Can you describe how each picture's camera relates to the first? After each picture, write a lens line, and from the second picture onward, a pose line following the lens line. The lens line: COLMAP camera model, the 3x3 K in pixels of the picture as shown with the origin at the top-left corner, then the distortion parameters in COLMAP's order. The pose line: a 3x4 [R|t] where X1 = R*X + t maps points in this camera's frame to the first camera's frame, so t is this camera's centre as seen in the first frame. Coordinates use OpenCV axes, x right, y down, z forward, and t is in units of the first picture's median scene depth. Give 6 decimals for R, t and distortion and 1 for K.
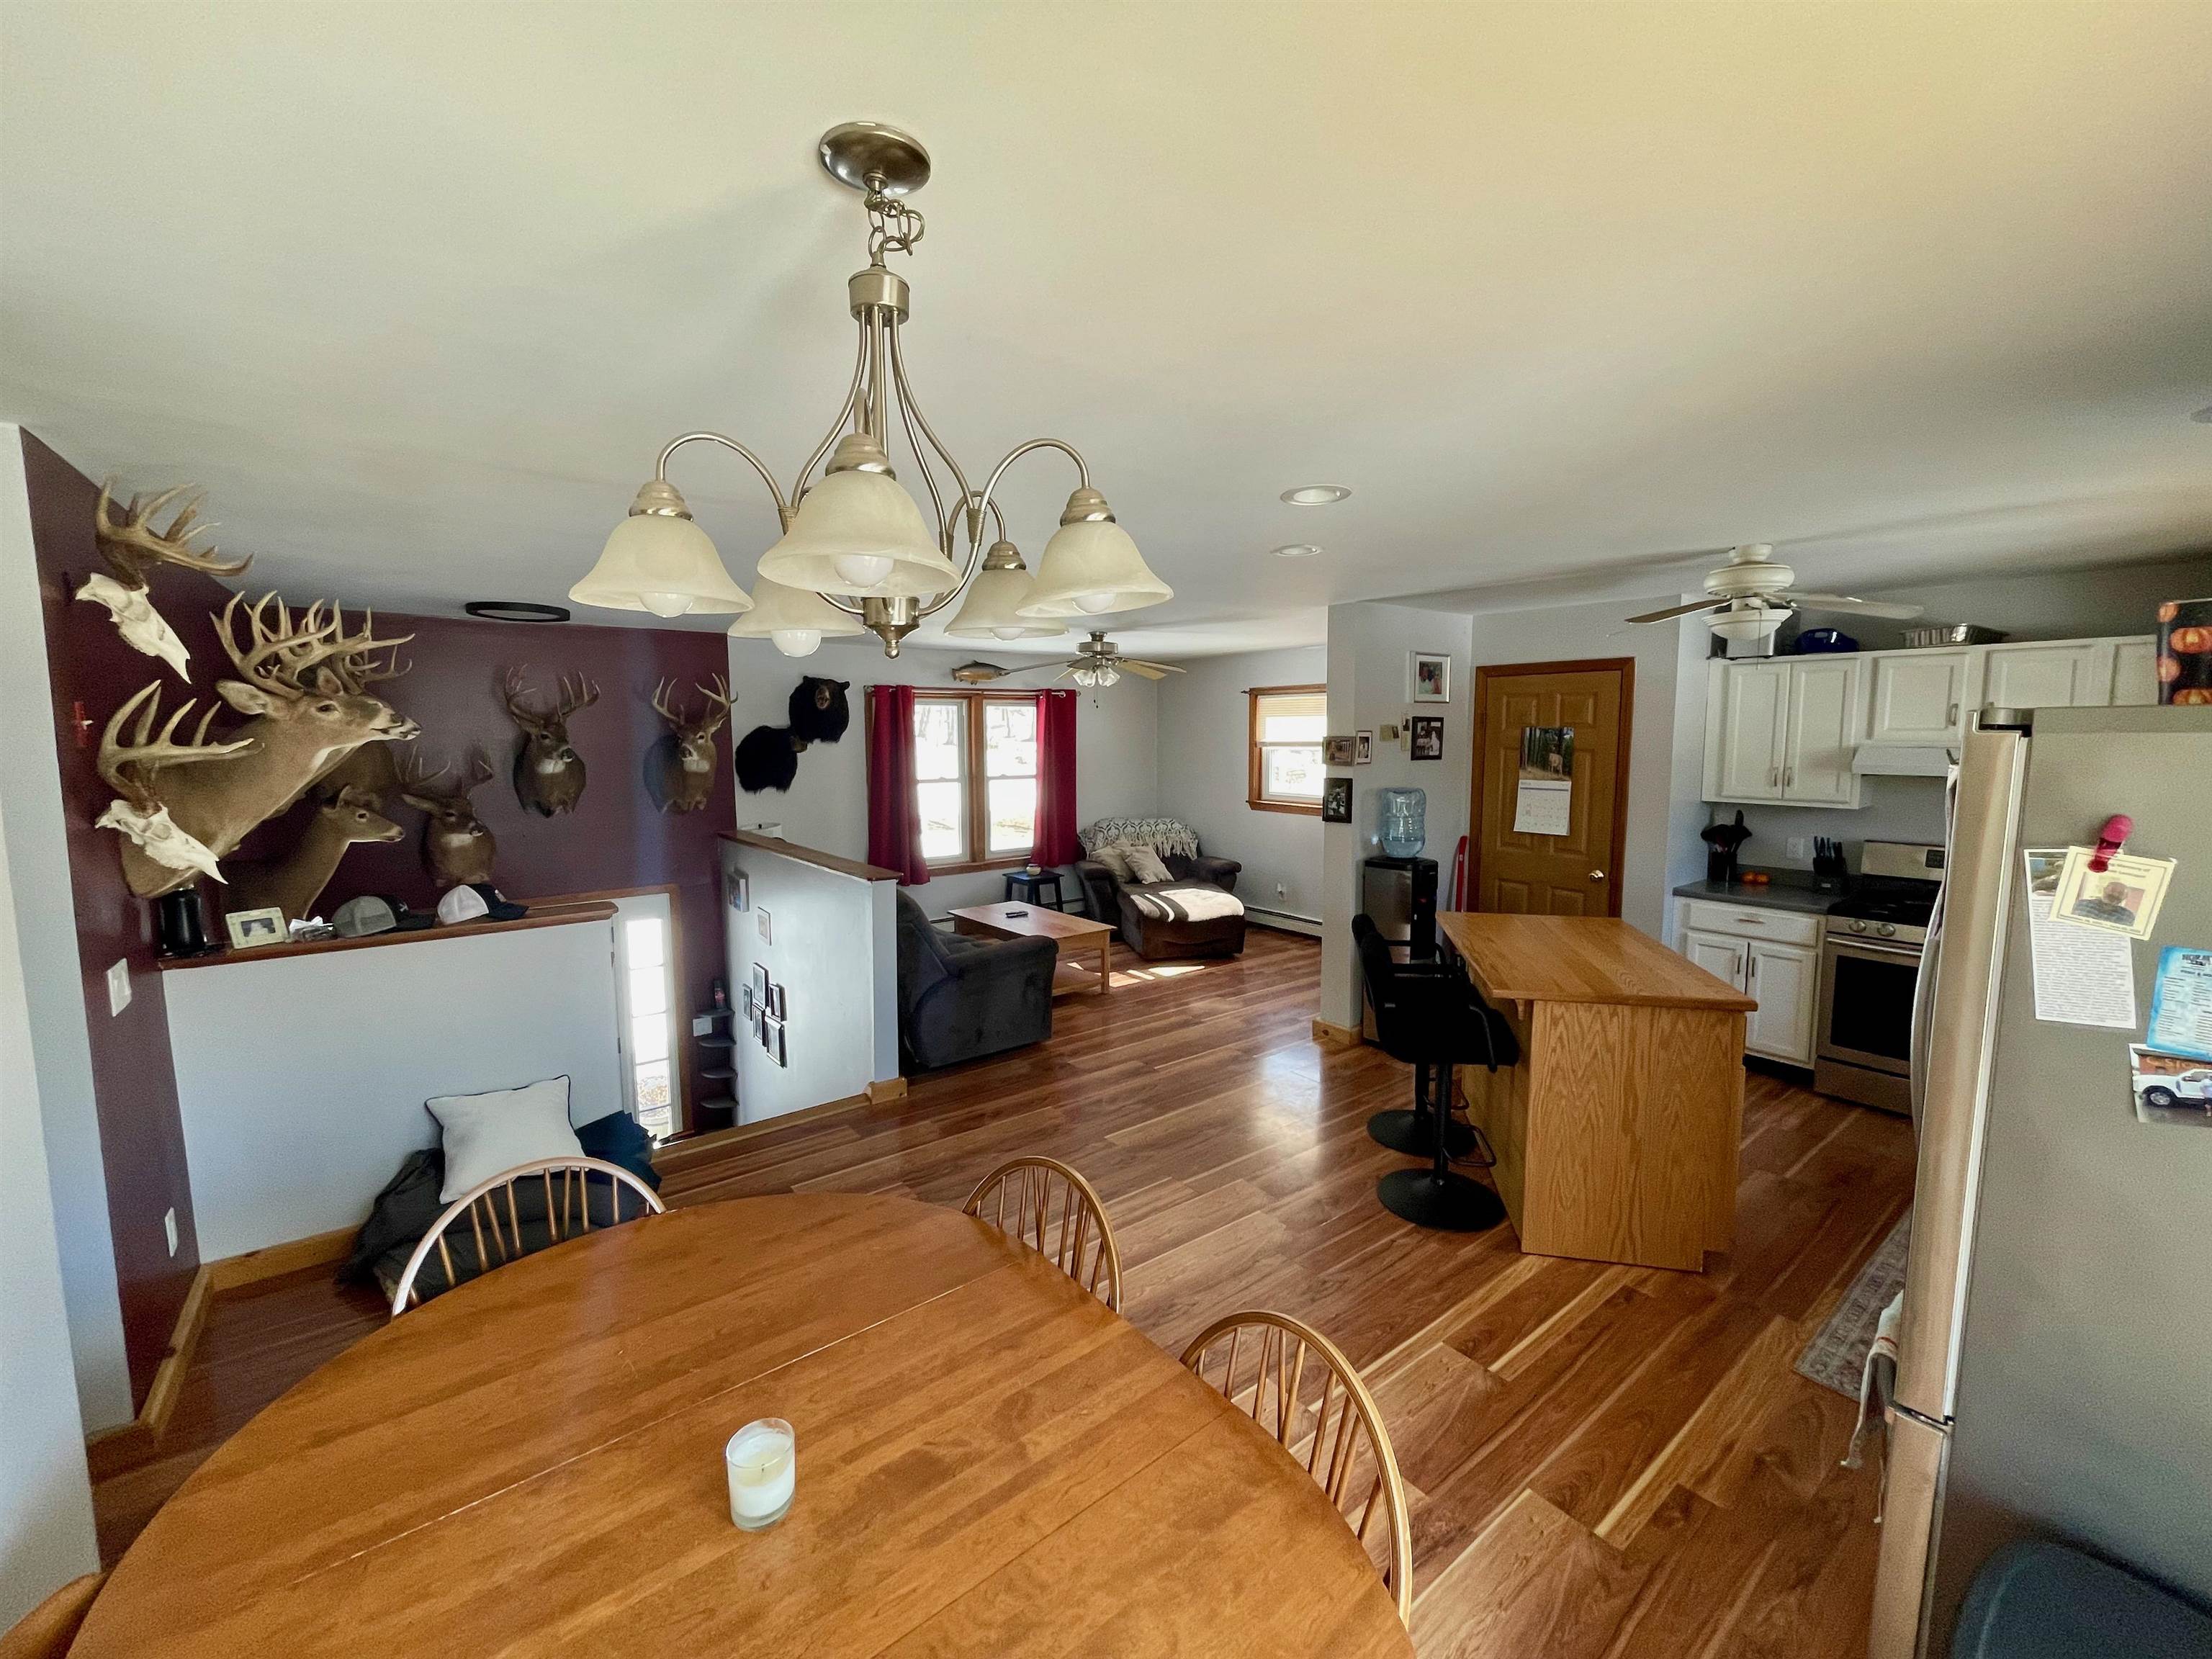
lens RADIAL K [[892.0, 0, 1101.5], [0, 892.0, 817.9], [0, 0, 1]] dist [-0.003351, -0.000202]
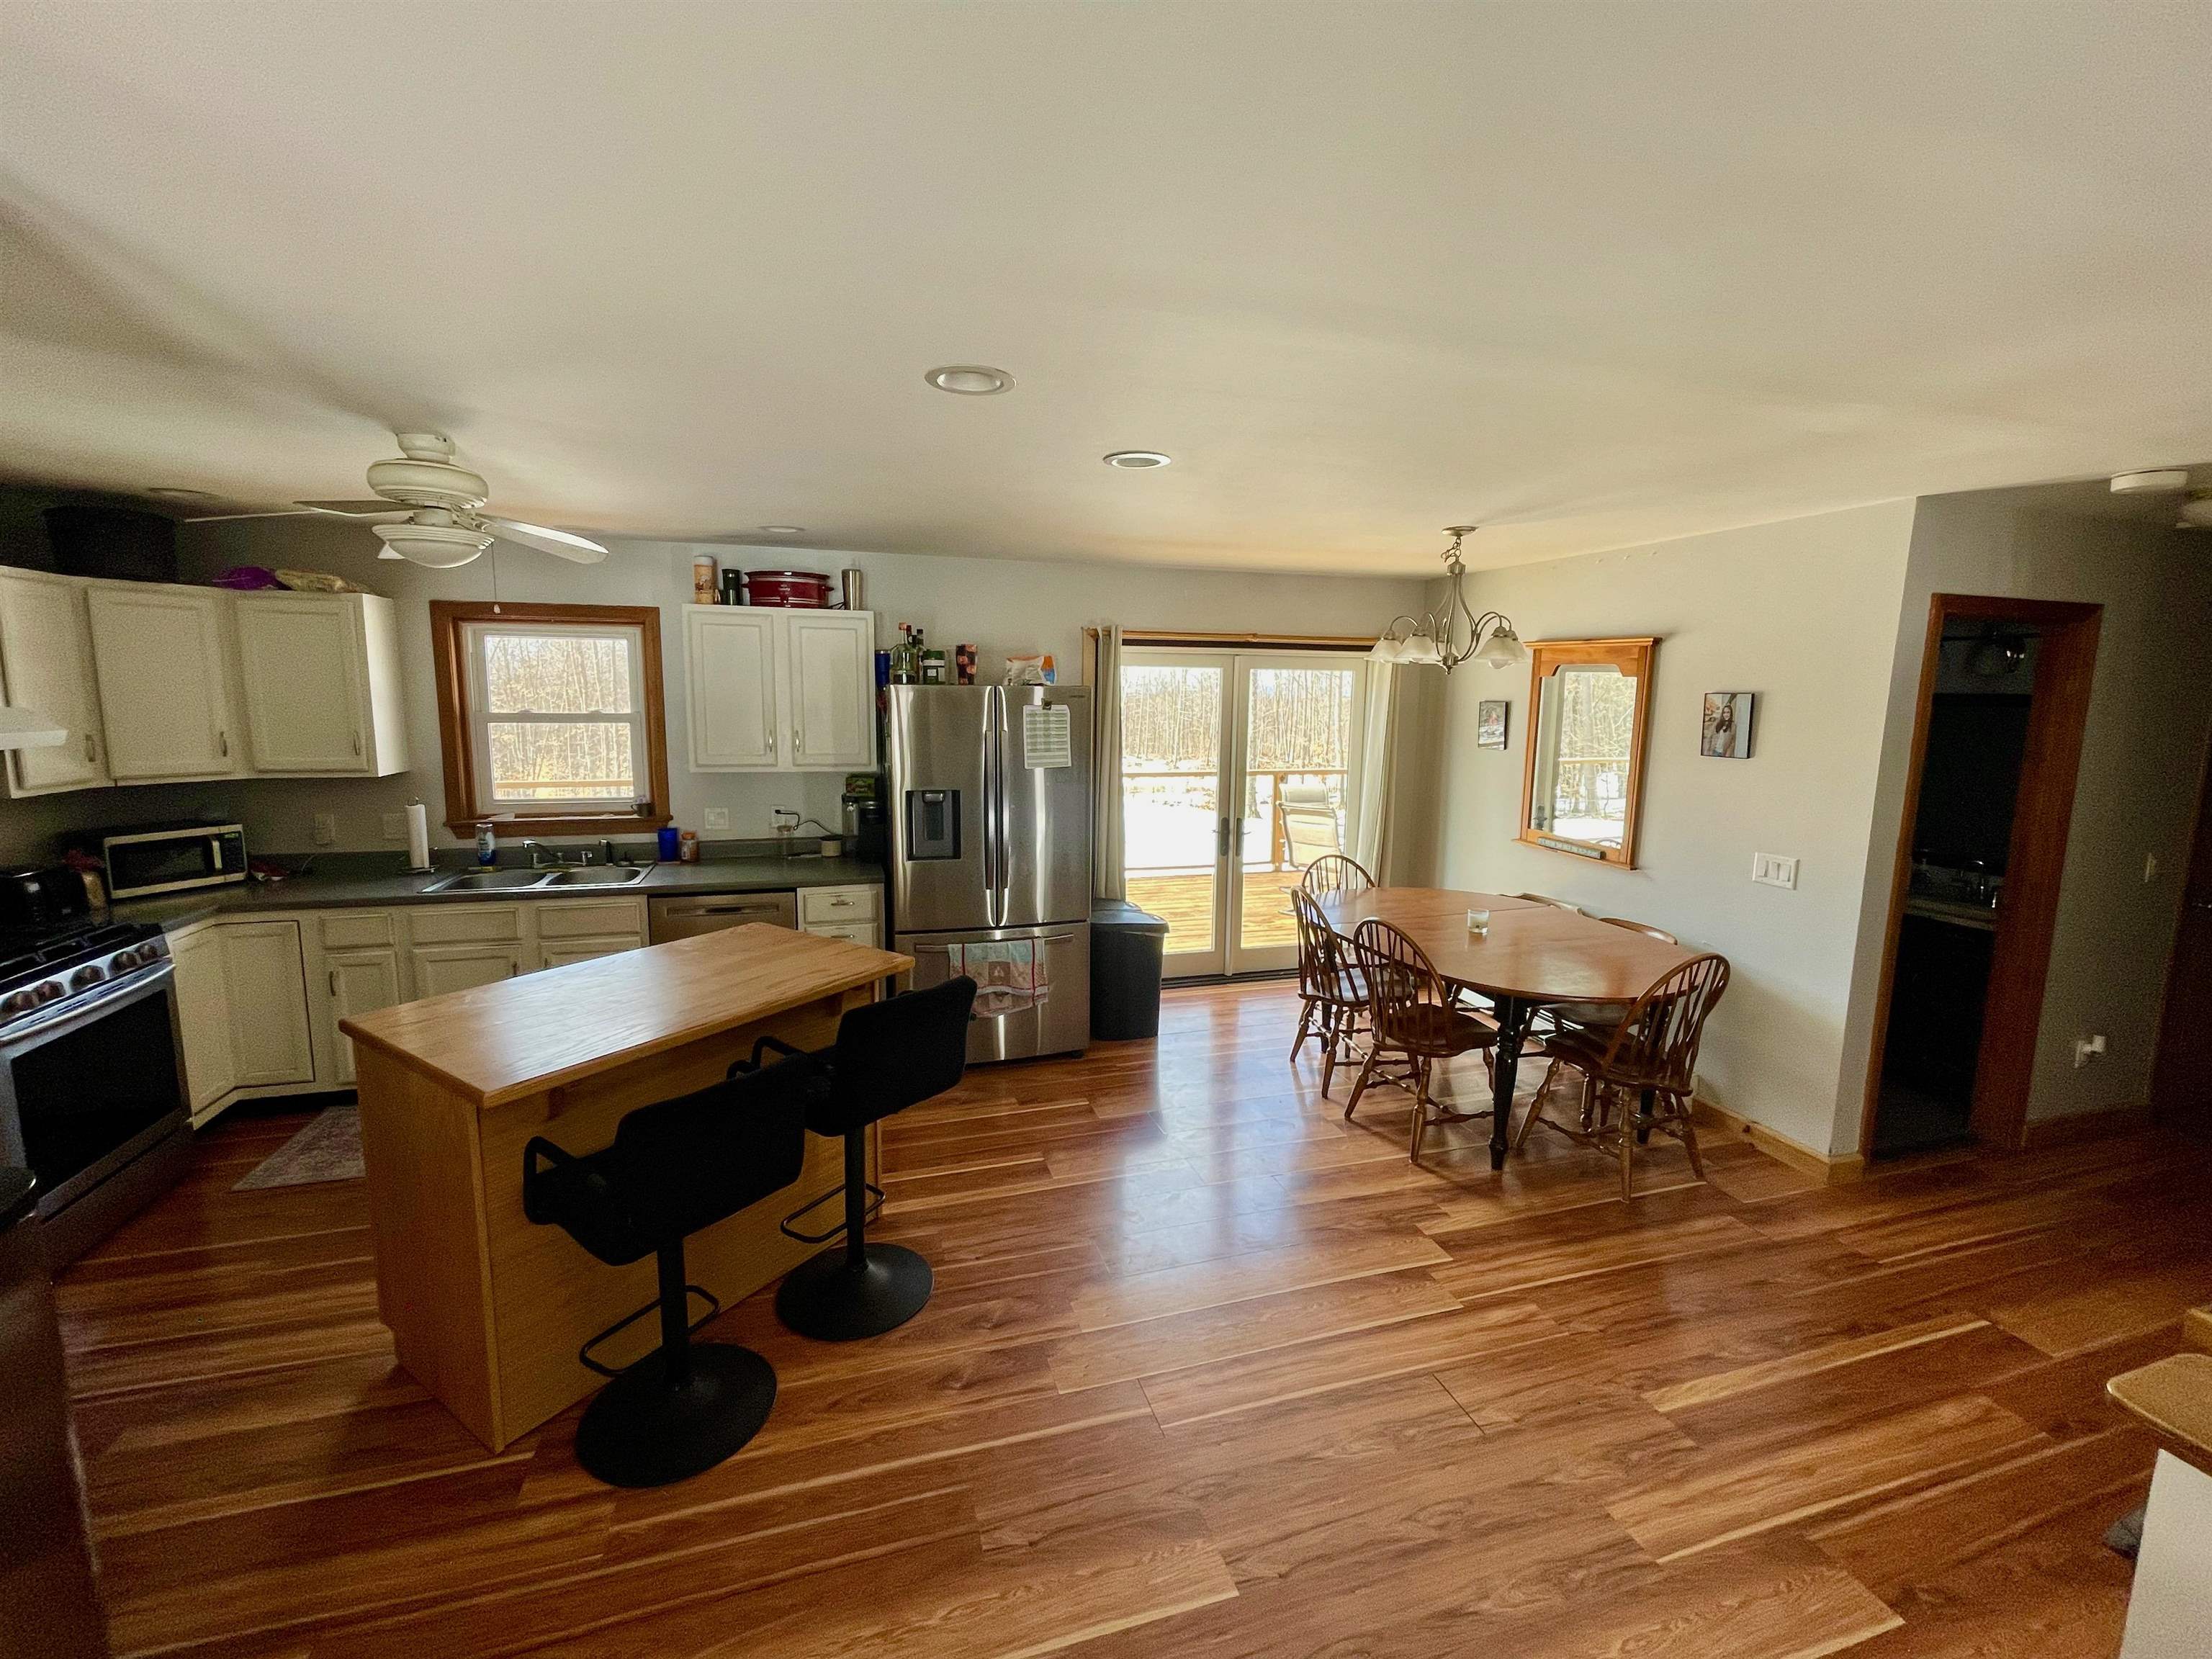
lens RADIAL K [[917.3, 0, 1101.0], [0, 917.3, 818.1], [0, 0, 1]] dist [-0.001945, -0.000484]
pose [[-0.934751, -0.056143, 0.350839, -0.039633], [0.025984, 0.973991, 0.225092, -0.073336], [-0.354352, 0.219521, -0.908980, 0.749787]]
